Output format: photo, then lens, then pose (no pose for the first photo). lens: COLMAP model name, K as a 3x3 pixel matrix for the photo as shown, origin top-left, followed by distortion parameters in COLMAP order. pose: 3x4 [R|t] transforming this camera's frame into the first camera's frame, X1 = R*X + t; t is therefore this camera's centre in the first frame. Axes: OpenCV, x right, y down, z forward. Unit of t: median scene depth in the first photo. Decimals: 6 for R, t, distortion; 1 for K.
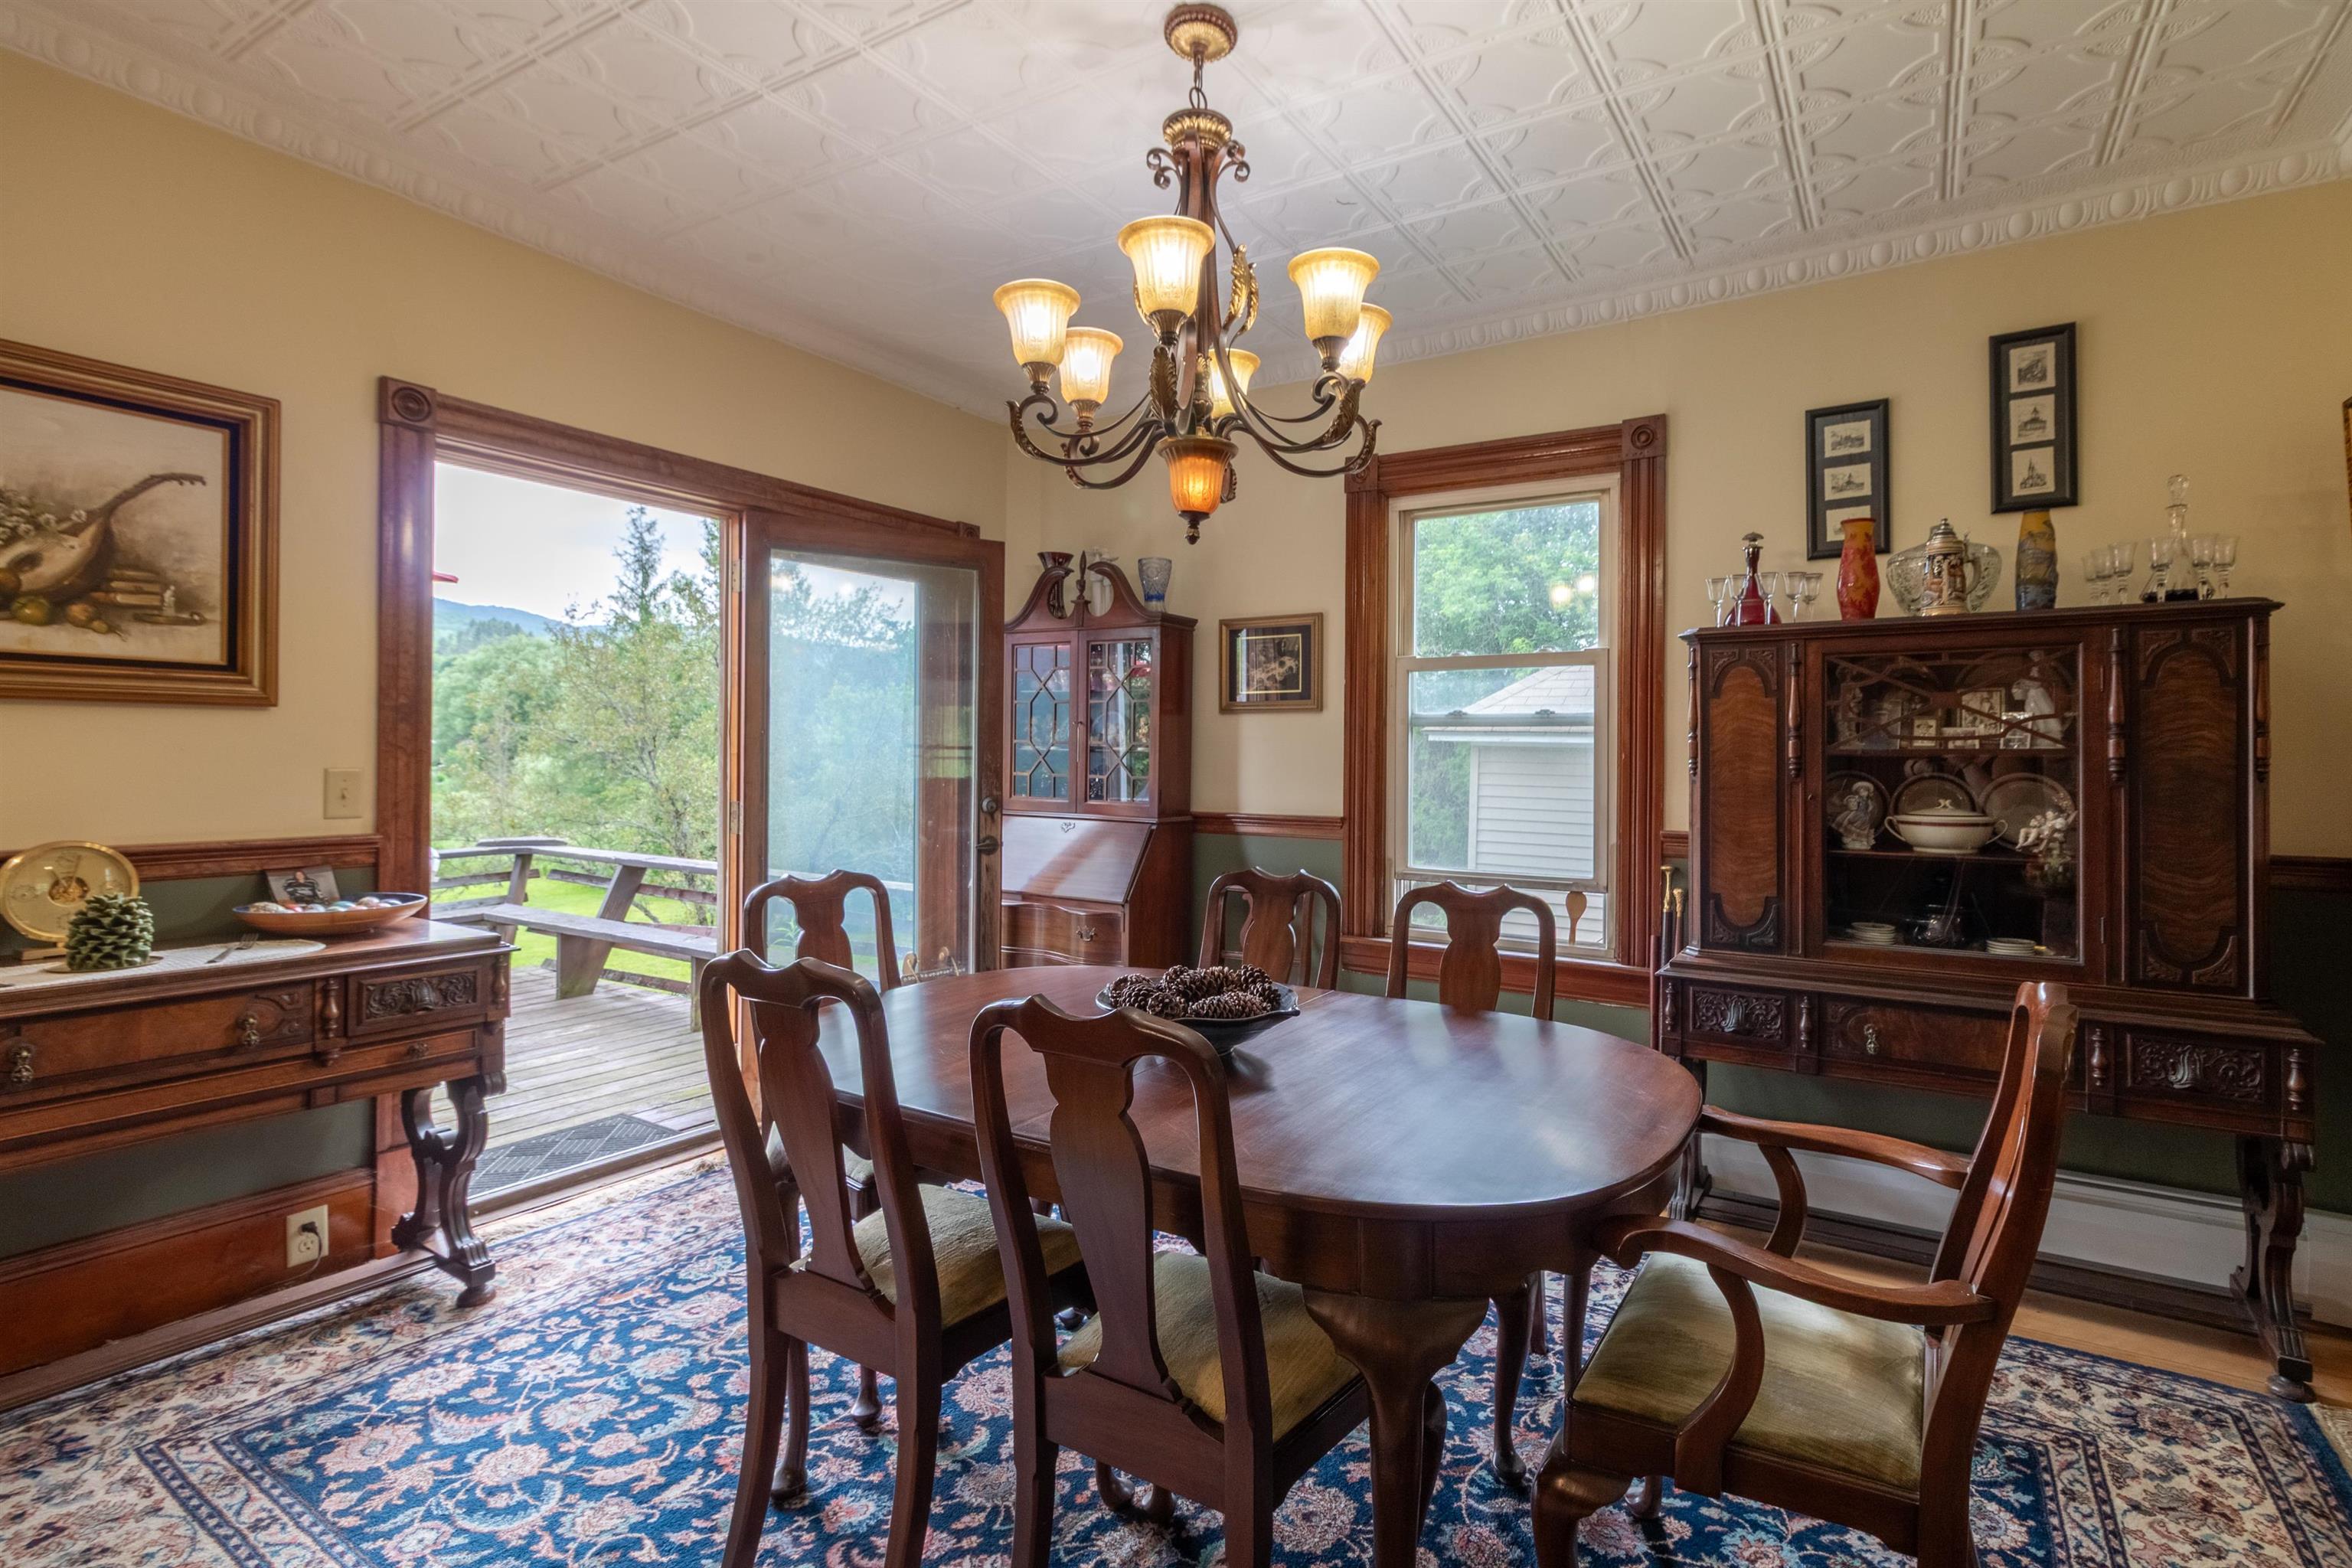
lens RADIAL K [[1071.5, 0, 1184.9], [0, 1071.5, 767.8], [0, 0, 1]] dist [0.006104, 0.000144]
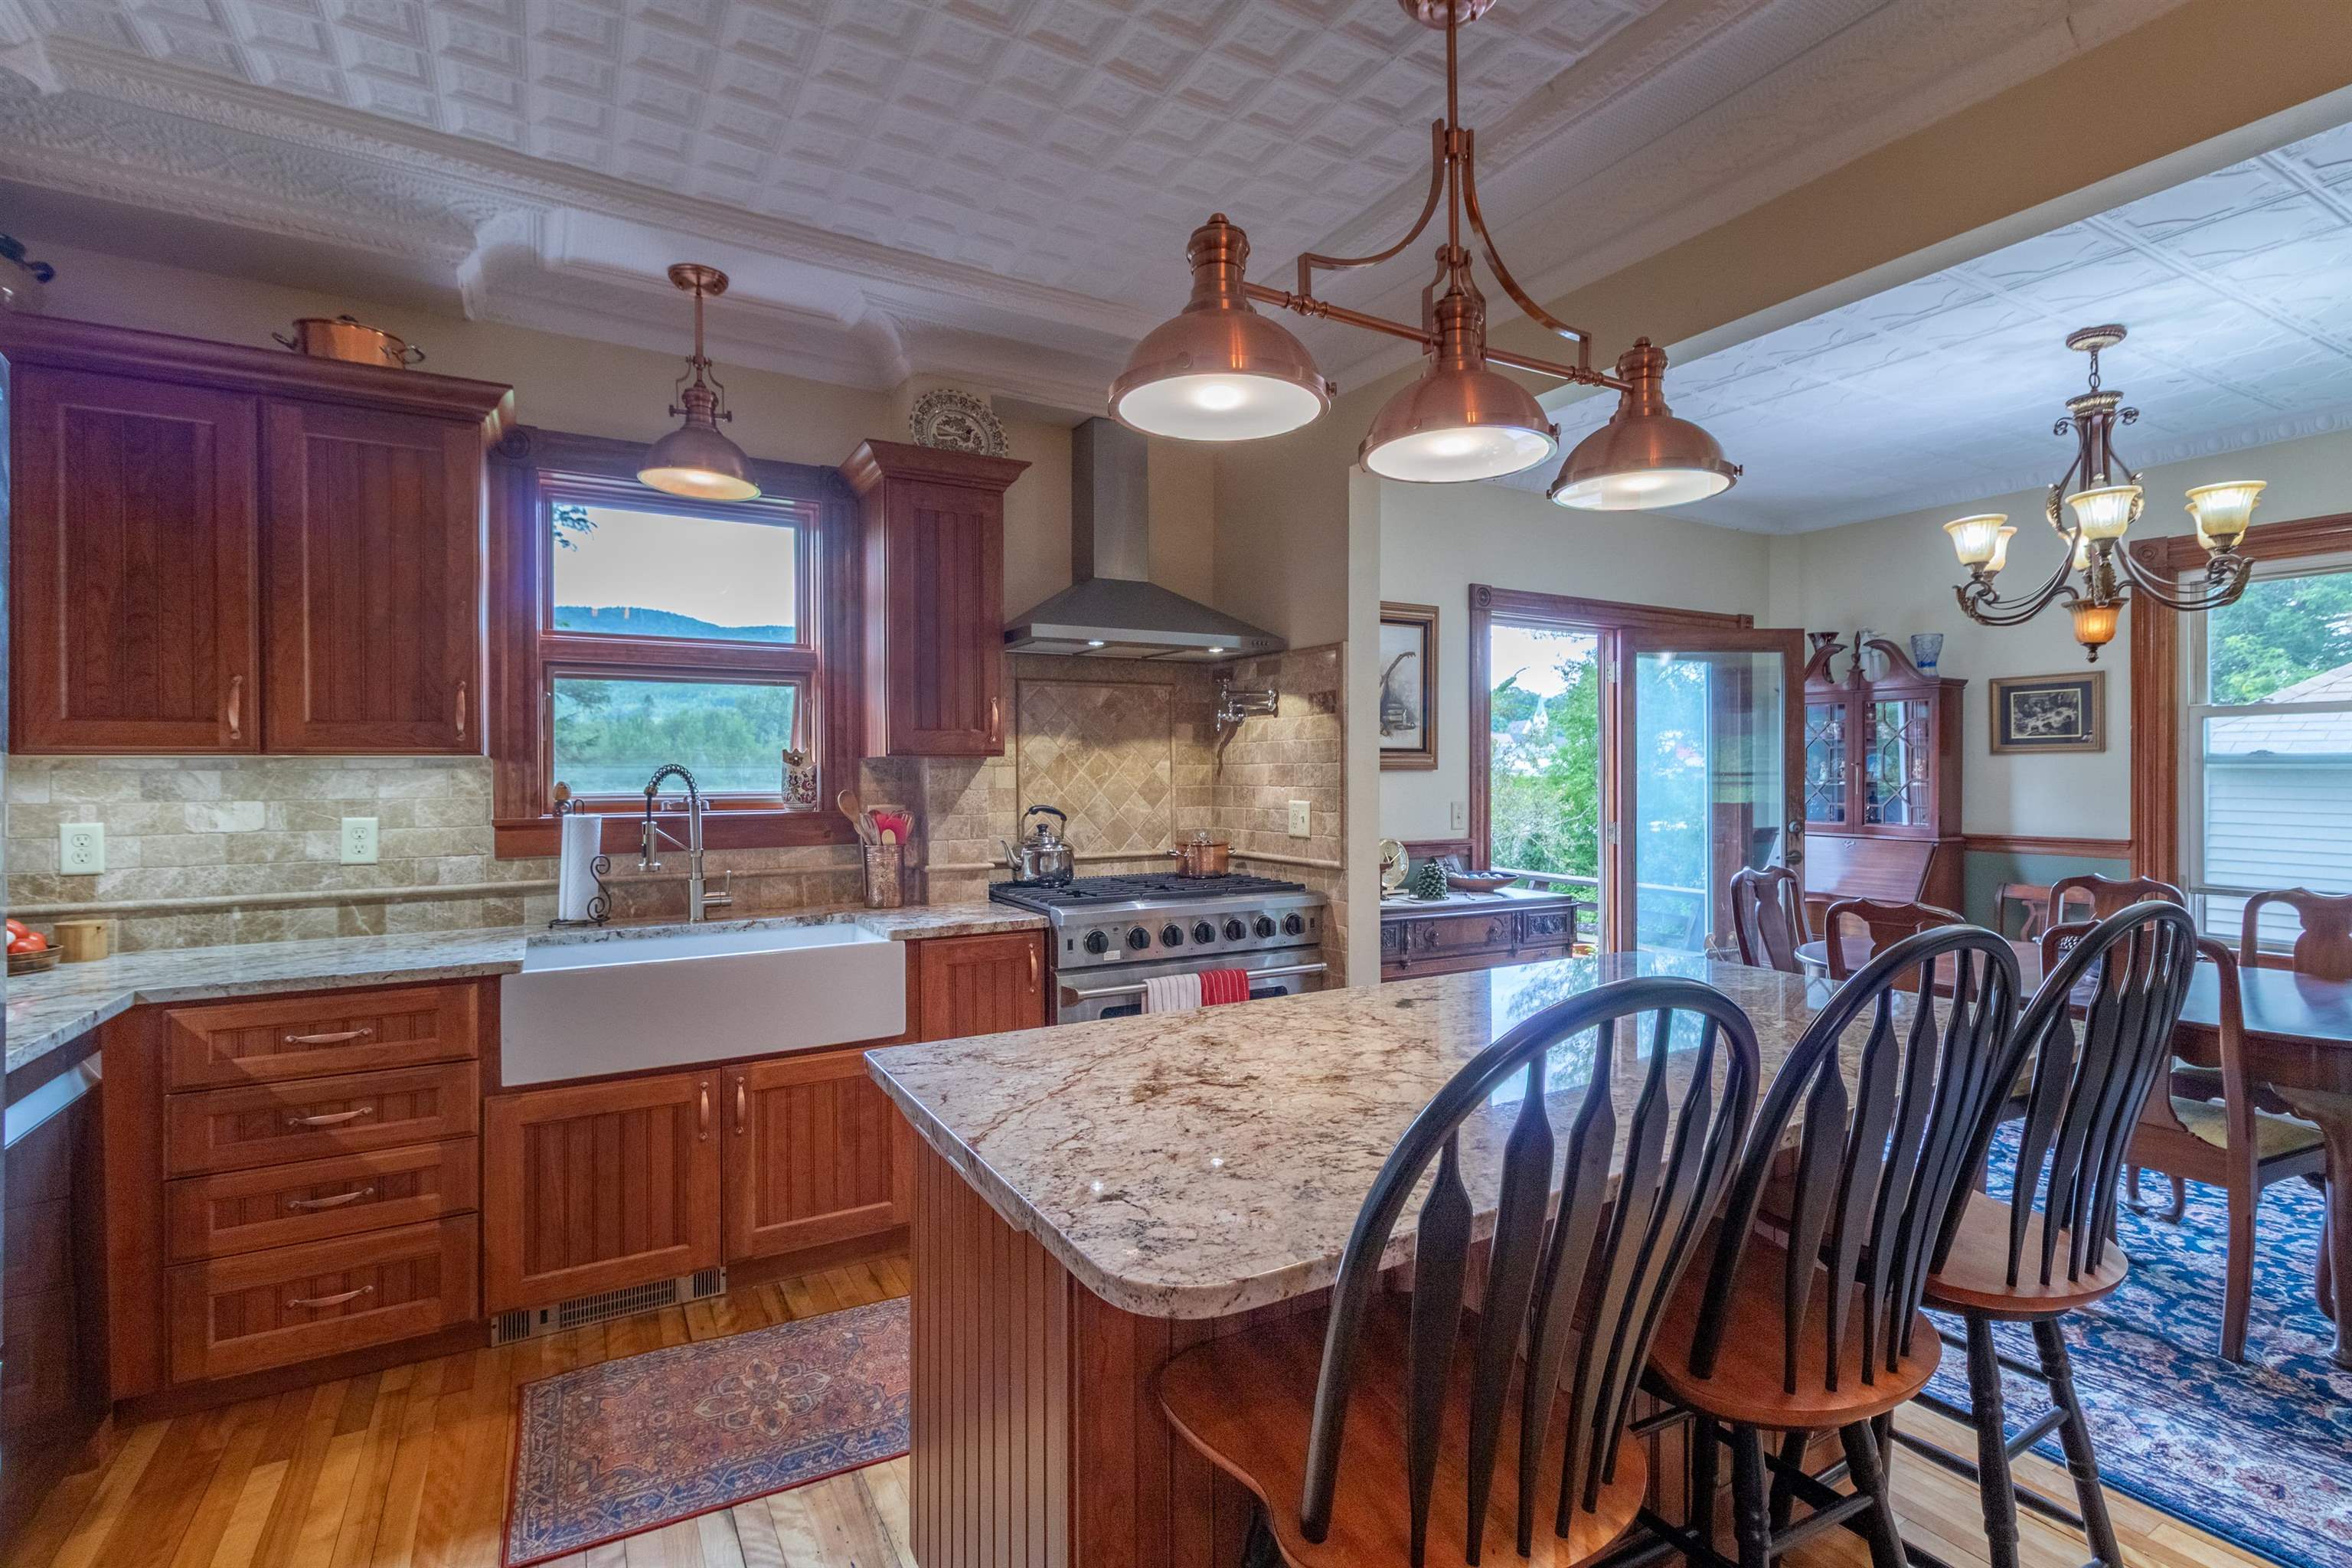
lens RADIAL K [[1071.5, 0, 1164.3], [0, 1071.5, 787.7], [0, 0, 1]] dist [0.006104, 0.000144]
pose [[0.891945, -0.005401, -0.452112, -0.274345], [0.004325, 0.999985, -0.003412, -0.013406], [0.452124, 0.001087, 0.891954, -0.572508]]
